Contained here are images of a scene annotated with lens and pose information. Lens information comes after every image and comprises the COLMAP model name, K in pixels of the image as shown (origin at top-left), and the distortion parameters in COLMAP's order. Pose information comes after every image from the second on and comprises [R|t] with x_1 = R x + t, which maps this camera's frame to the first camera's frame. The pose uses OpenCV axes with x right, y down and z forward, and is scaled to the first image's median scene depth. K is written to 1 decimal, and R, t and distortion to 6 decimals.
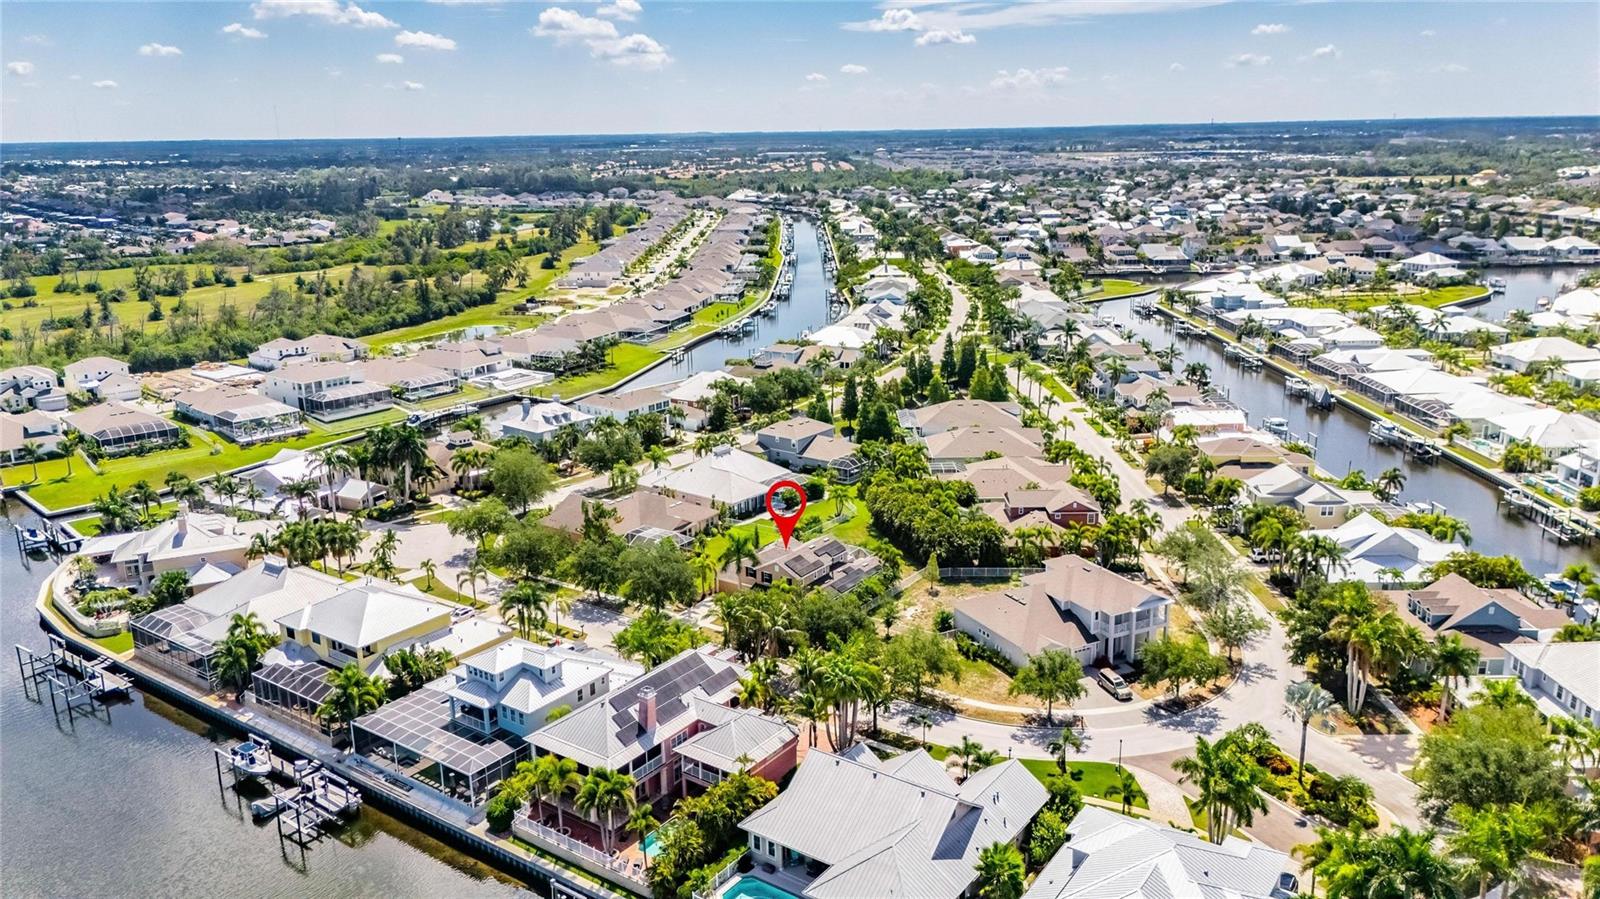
lens RADIAL K [[1180.4, 0, 799.4], [0, 1180.4, 449.8], [0, 0, 1]] dist [0.053926, -0.046134]
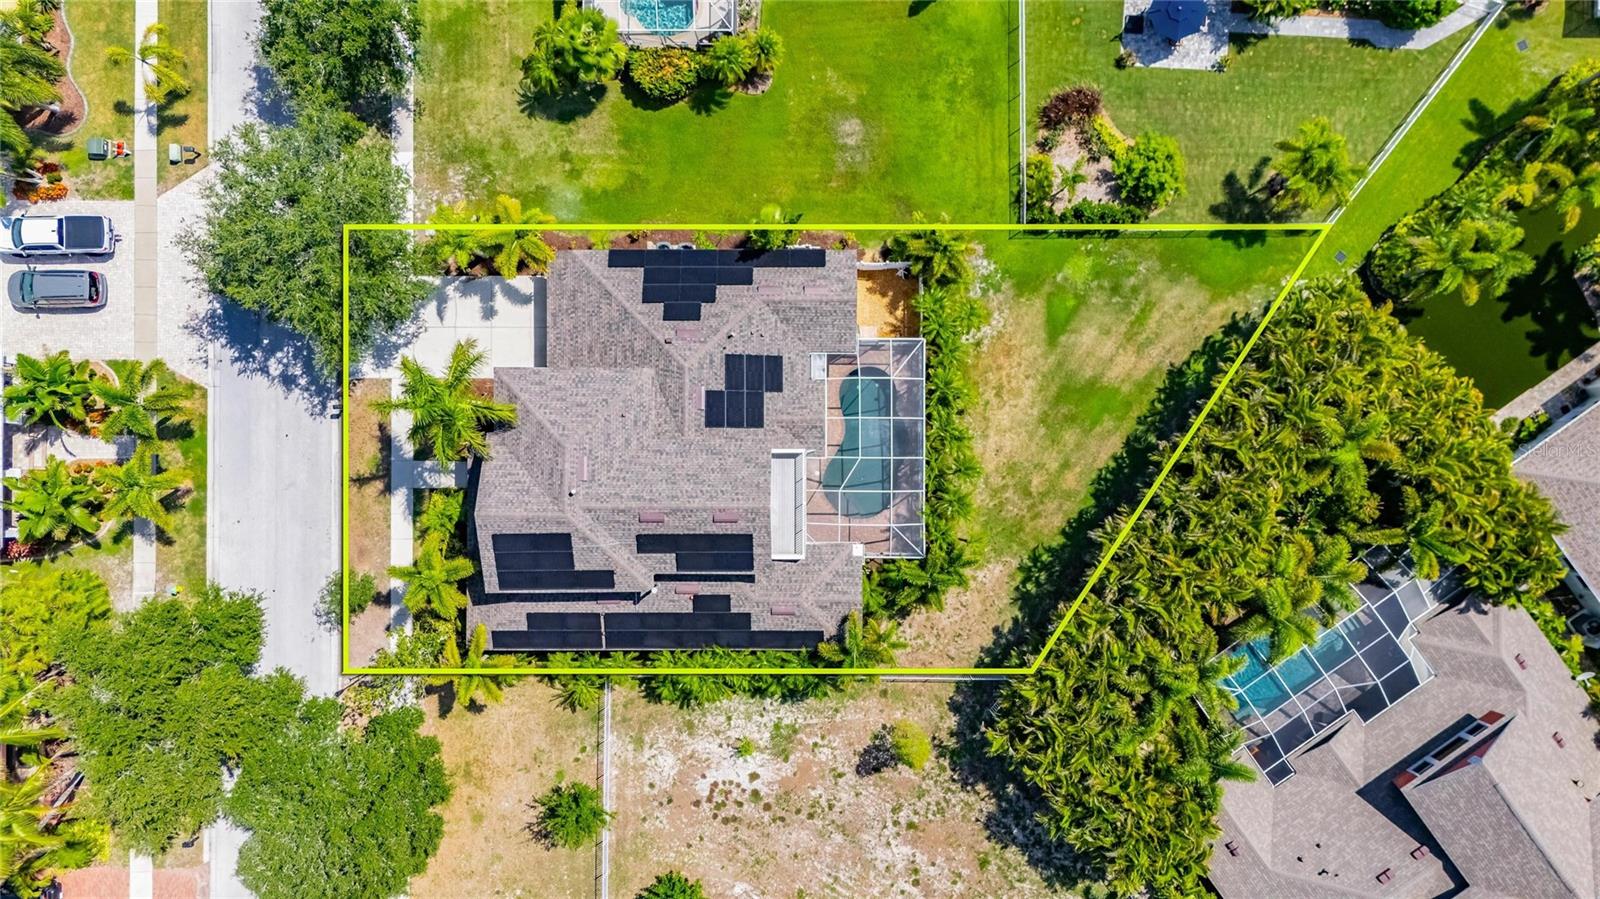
lens RADIAL K [[1180.4, 0, 801.0], [0, 1180.4, 441.8], [0, 0, 1]] dist [0.053926, -0.046134]
pose [[0.592473, 0.805587, 0.002422, 0.015654], [-0.201422, 0.145224, 0.968679, -0.227985], [0.780003, -0.574404, 0.248304, 0.857161]]
